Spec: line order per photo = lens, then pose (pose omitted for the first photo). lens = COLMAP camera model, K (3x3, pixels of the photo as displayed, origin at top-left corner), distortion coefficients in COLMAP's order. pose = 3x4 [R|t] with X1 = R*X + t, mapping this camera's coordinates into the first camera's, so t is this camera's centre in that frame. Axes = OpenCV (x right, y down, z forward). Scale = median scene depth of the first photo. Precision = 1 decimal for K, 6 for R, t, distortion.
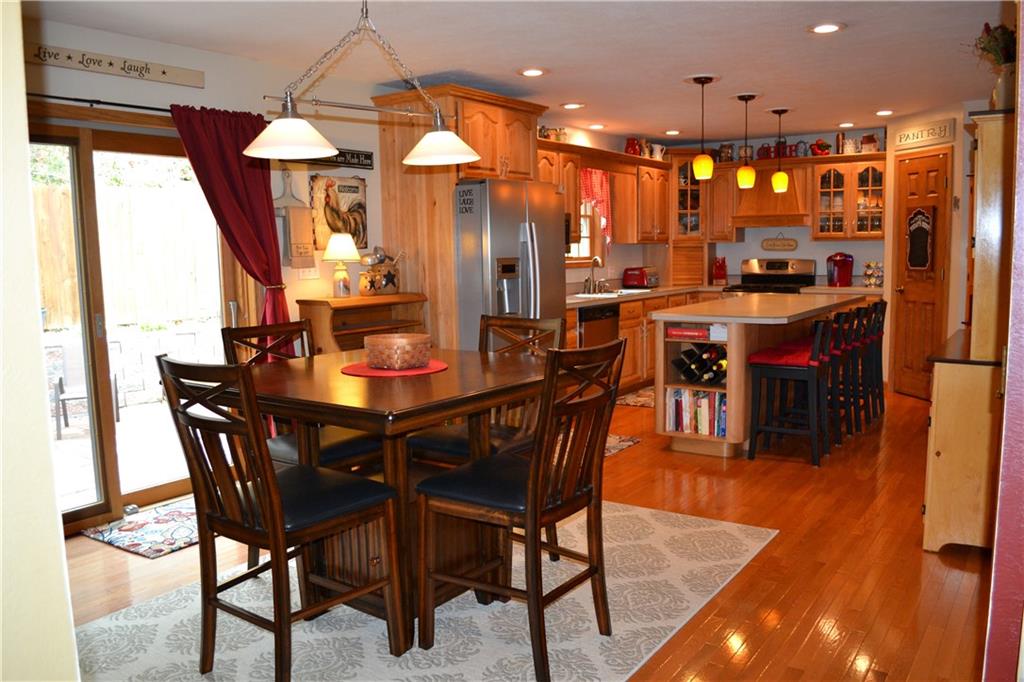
lens RADIAL K [[821.3, 0, 515.2], [0, 821.3, 340.6], [0, 0, 1]] dist [-0.064295, 0.000735]
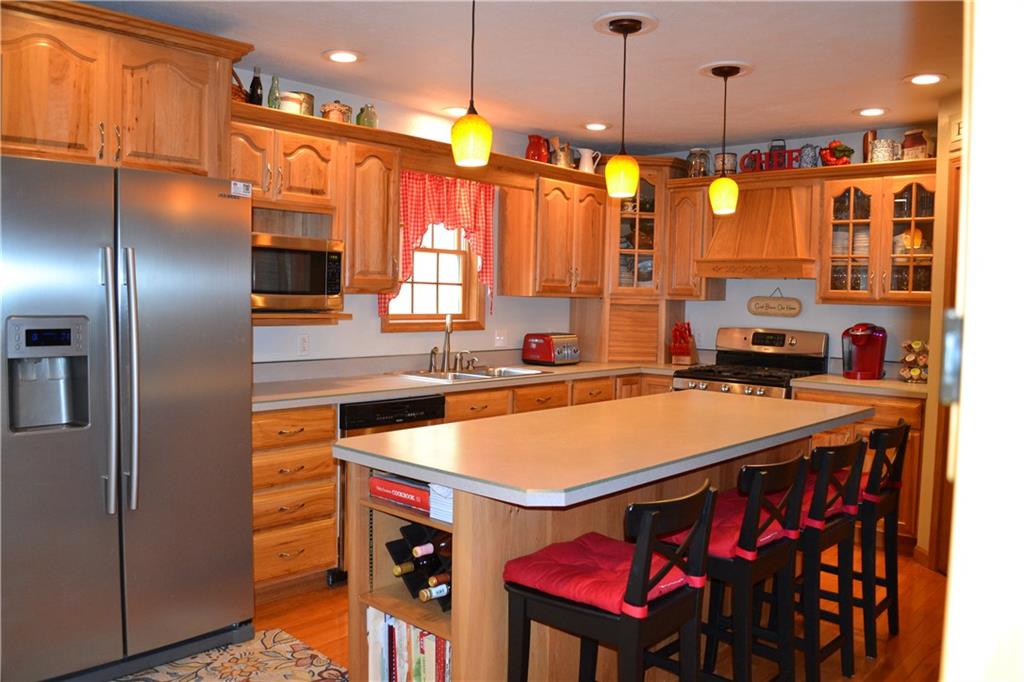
lens RADIAL K [[821.3, 0, 509.5], [0, 821.3, 343.8], [0, 0, 1]] dist [-0.064295, 0.000735]
pose [[0.989983, 0.045533, -0.133642, 0.217927], [-0.052693, 0.997331, -0.050532, -0.048040], [0.130985, 0.057068, 0.989741, 0.360787]]
